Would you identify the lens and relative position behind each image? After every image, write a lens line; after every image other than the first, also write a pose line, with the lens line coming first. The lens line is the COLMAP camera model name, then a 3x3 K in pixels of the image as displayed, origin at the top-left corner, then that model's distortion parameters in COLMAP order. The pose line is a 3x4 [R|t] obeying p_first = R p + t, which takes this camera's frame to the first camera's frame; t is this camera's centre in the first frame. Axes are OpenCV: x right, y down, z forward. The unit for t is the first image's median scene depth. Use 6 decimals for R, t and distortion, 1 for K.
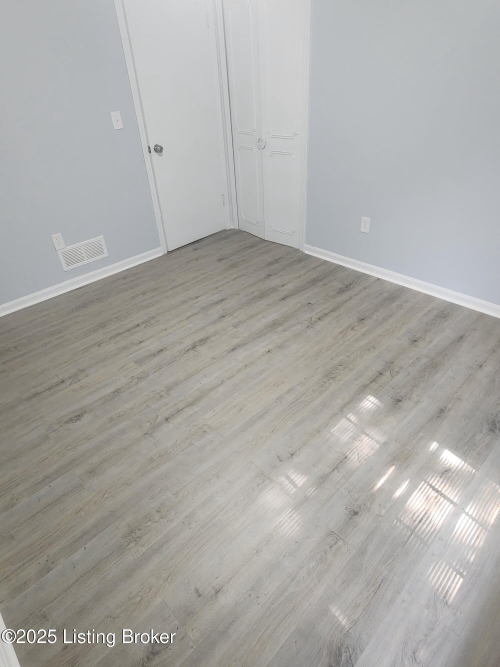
lens RADIAL K [[391.0, 0, 250.0], [0, 391.0, 333.5], [0, 0, 1]] dist [0.007183, 0.000203]
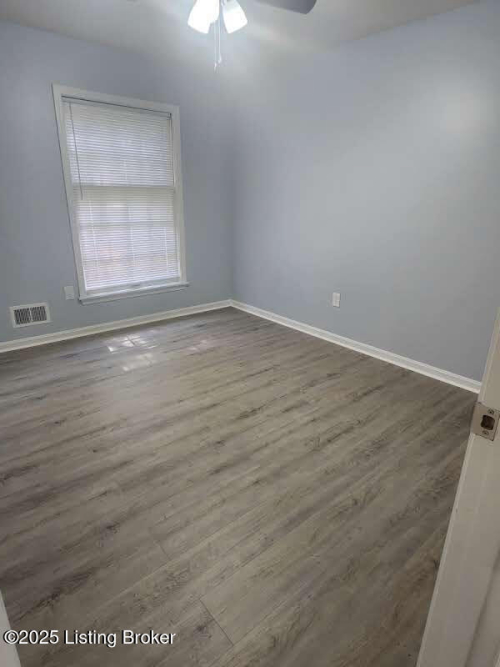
lens RADIAL K [[391.0, 0, 250.0], [0, 391.0, 333.5], [0, 0, 1]] dist [0.007183, 0.000203]
pose [[-0.997675, 0.011344, 0.067197, -0.187908], [0.061487, 0.575019, 0.815826, -0.808456], [-0.029385, 0.818061, -0.574380, 1.306380]]
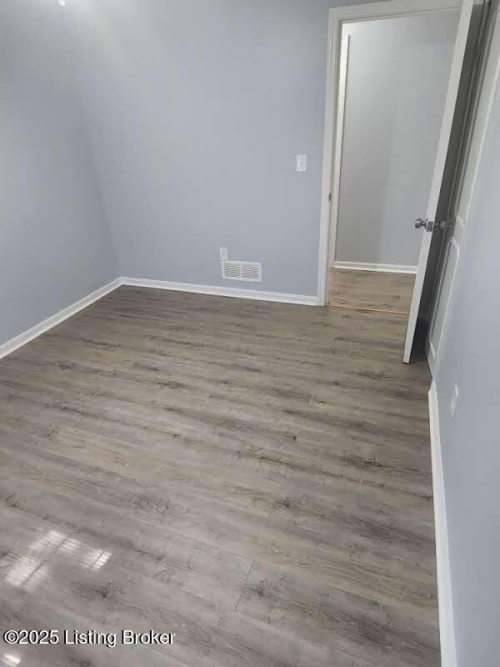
lens RADIAL K [[391.0, 0, 250.0], [0, 391.0, 333.5], [0, 0, 1]] dist [0.007183, 0.000203]
pose [[0.437569, 0.469121, -0.767111, 0.615286], [-0.501552, 0.835411, 0.224799, -0.380617], [0.746311, 0.286381, 0.600838, 0.485251]]
